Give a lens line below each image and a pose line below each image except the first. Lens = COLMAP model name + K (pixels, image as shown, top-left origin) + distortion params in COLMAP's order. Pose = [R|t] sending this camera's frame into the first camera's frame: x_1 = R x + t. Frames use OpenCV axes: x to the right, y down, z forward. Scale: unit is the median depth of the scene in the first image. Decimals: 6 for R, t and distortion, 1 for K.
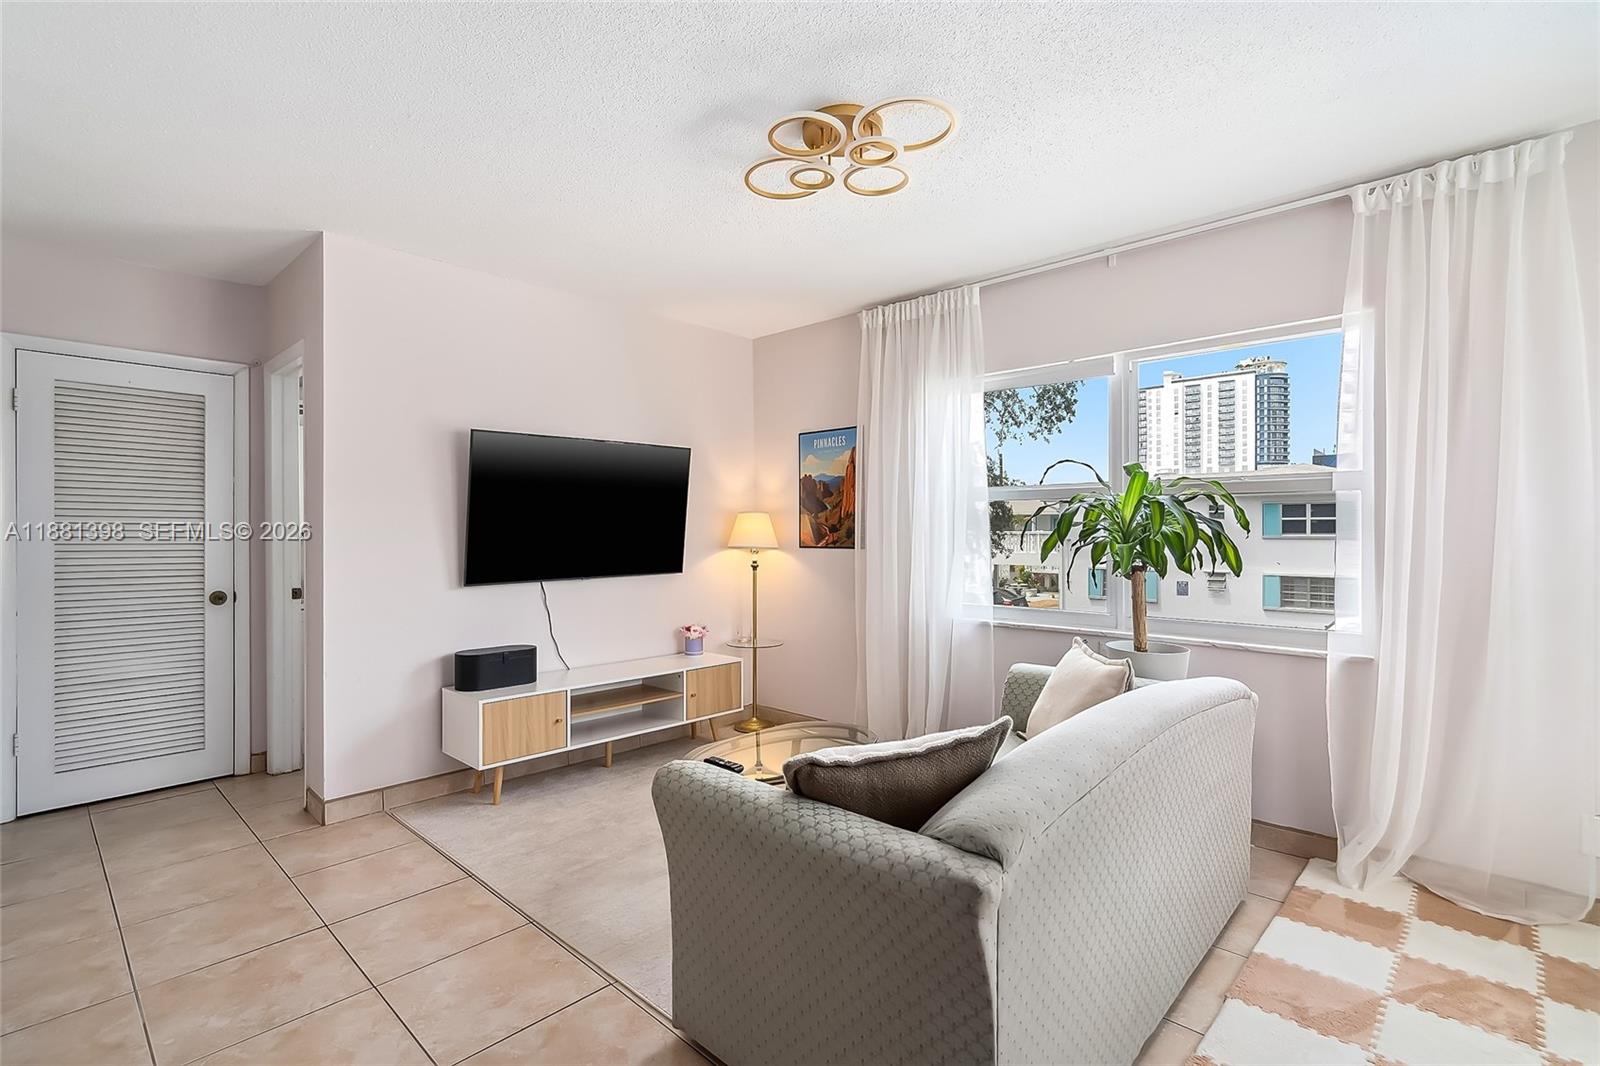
lens RADIAL K [[753.7, 0, 787.7], [0, 753.7, 532.2], [0, 0, 1]] dist [-0.000194, 0.000017]
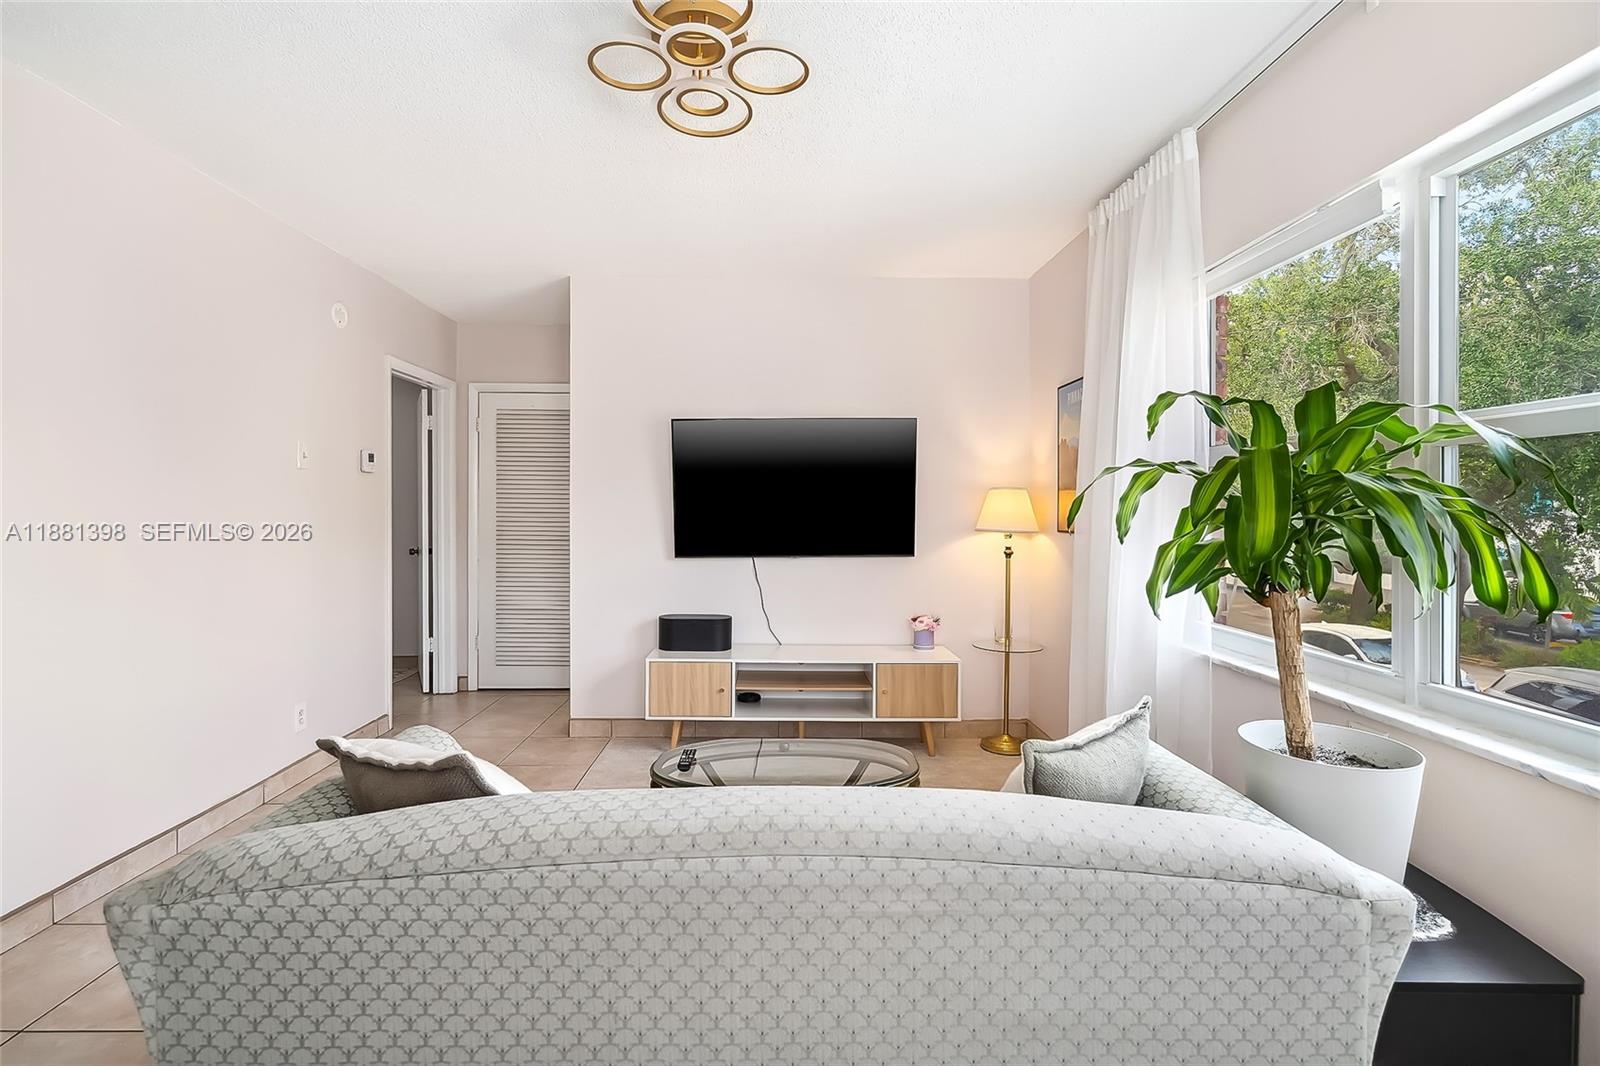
lens RADIAL K [[753.8, 0, 784.1], [0, 753.8, 511.5], [0, 0, 1]] dist [-0.000427, 0.000708]
pose [[0.701905, 0.010136, -0.712199, 0.467714], [-0.008289, 0.999947, 0.006062, -0.004561], [0.712223, 0.001648, 0.701952, 0.307344]]
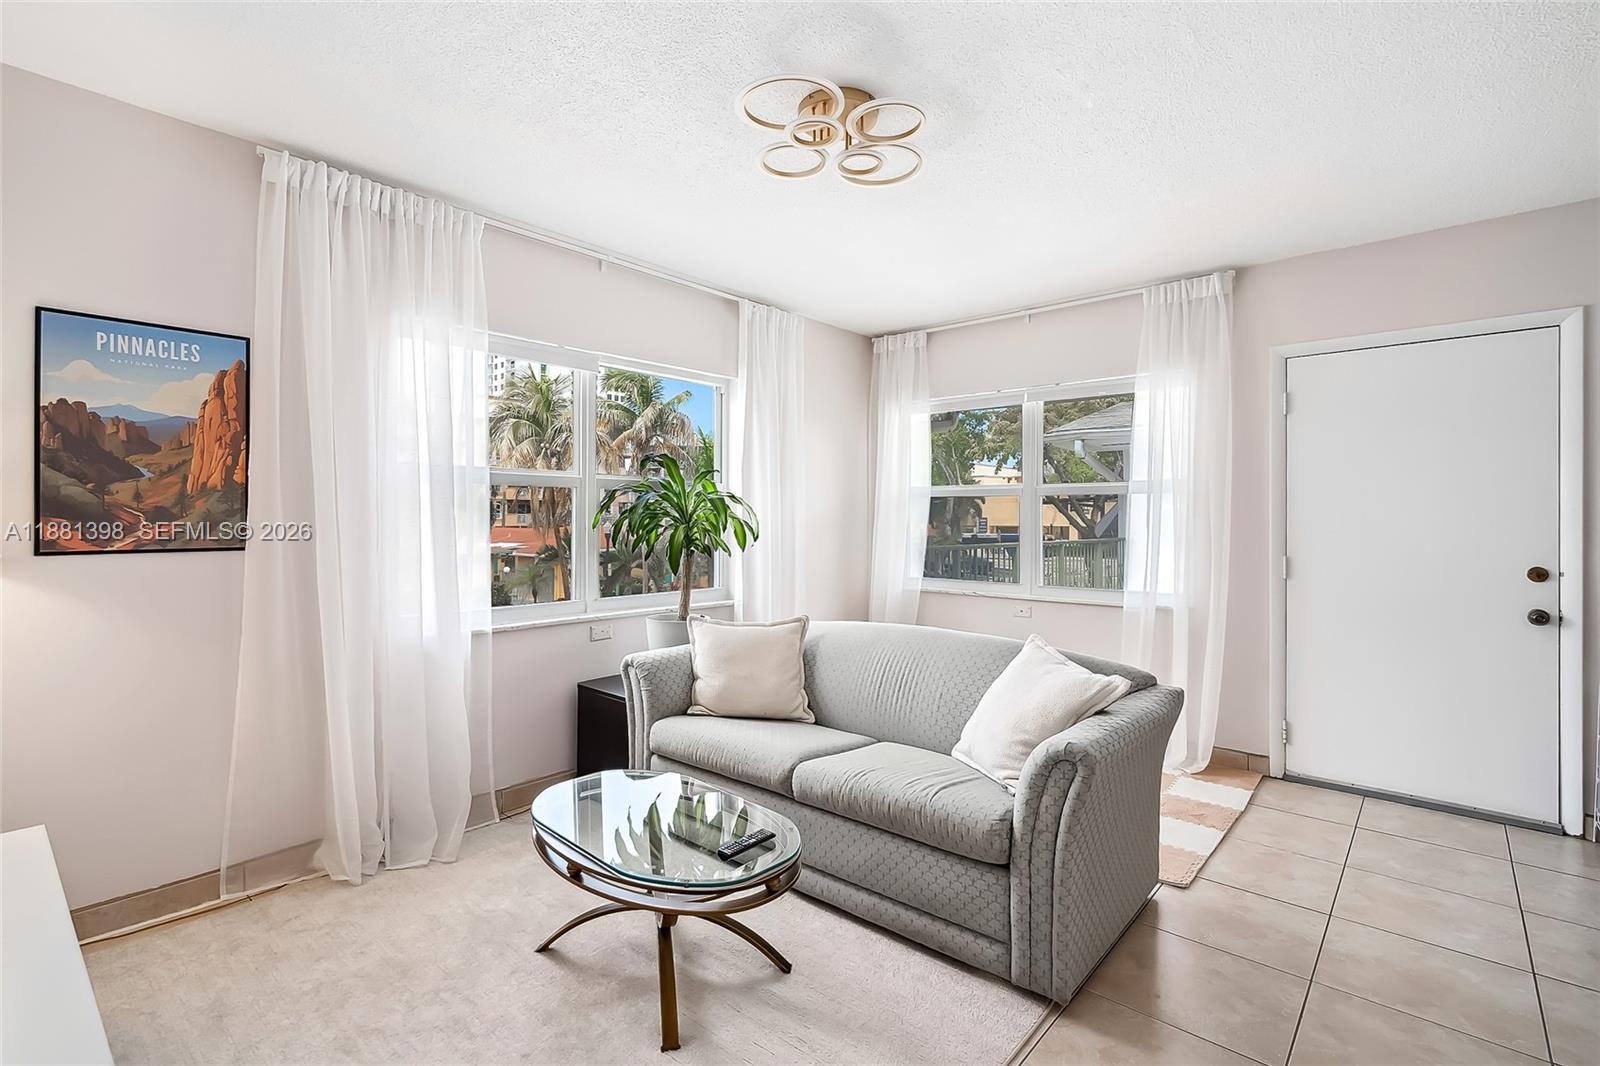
lens RADIAL K [[738.9, 0, 781.3], [0, 738.9, 519.0], [0, 0, 1]] dist [-0.002415, -0.000403]
pose [[-0.032856, 0.003065, 0.999455, -0.558186], [0.002546, 0.999992, -0.002983, 0.001192], [-0.999457, 0.002447, -0.032864, 0.702253]]
